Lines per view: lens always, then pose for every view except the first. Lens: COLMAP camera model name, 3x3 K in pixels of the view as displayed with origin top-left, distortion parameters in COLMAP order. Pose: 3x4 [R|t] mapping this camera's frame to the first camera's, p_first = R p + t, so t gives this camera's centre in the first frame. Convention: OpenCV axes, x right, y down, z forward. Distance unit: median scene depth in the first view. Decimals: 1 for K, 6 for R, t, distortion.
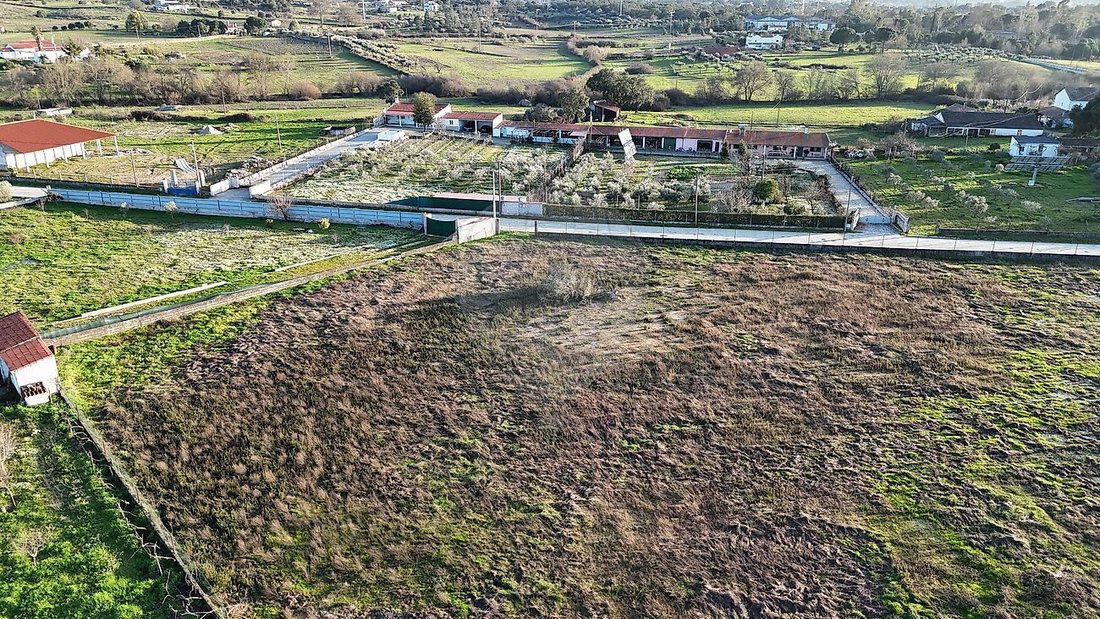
lens RADIAL K [[808.2, 0, 547.0], [0, 808.2, 310.9], [0, 0, 1]] dist [0.090593, -0.085585]
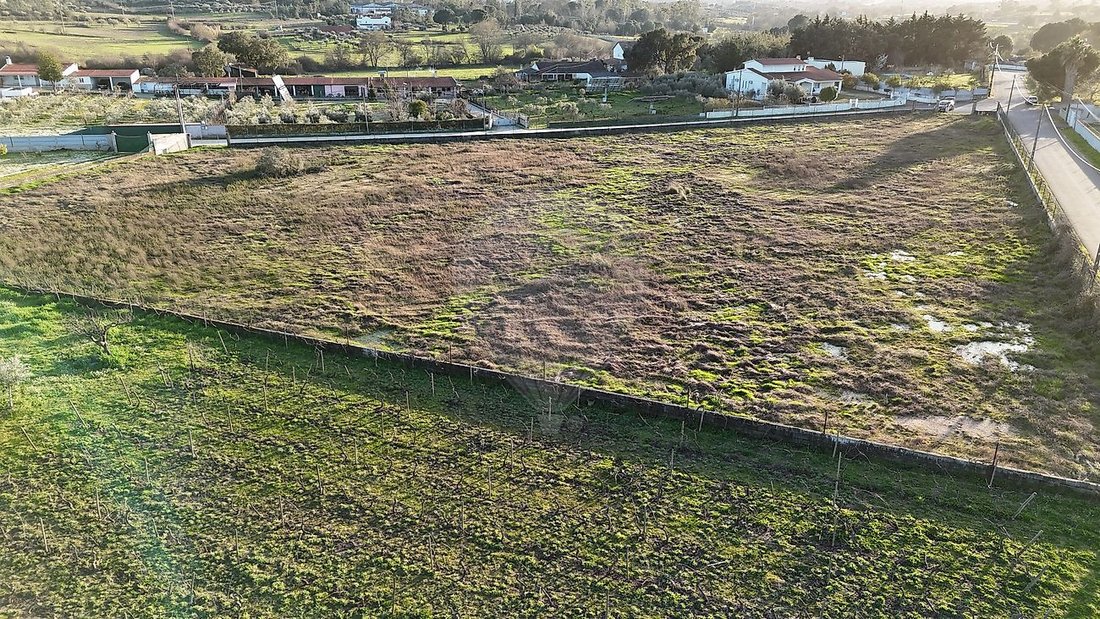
lens RADIAL K [[808.2, 0, 547.0], [0, 808.2, 310.9], [0, 0, 1]] dist [0.090593, -0.085585]
pose [[0.898979, -0.157511, 0.408690, -0.052424], [0.155645, 0.987080, 0.038059, 0.069497], [-0.409404, 0.029396, 0.911879, -0.089560]]
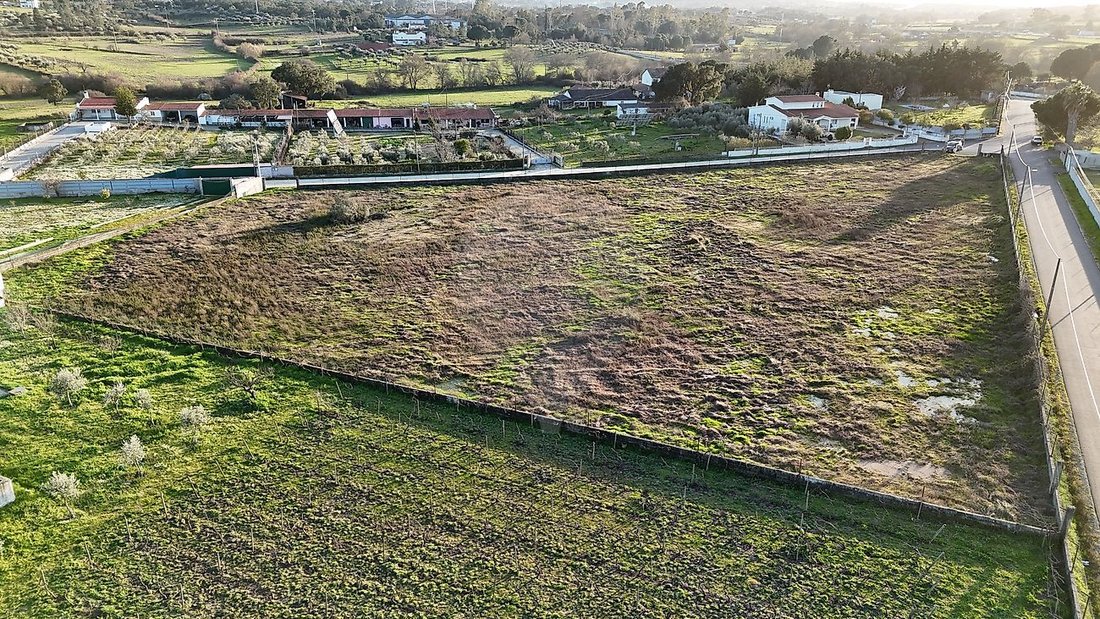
lens RADIAL K [[808.2, 0, 547.0], [0, 808.2, 310.9], [0, 0, 1]] dist [0.090593, -0.085585]
pose [[0.912811, -0.146135, 0.381341, -0.077070], [0.145553, 0.988879, 0.030543, 0.049773], [-0.381563, 0.027625, 0.923930, -0.137335]]
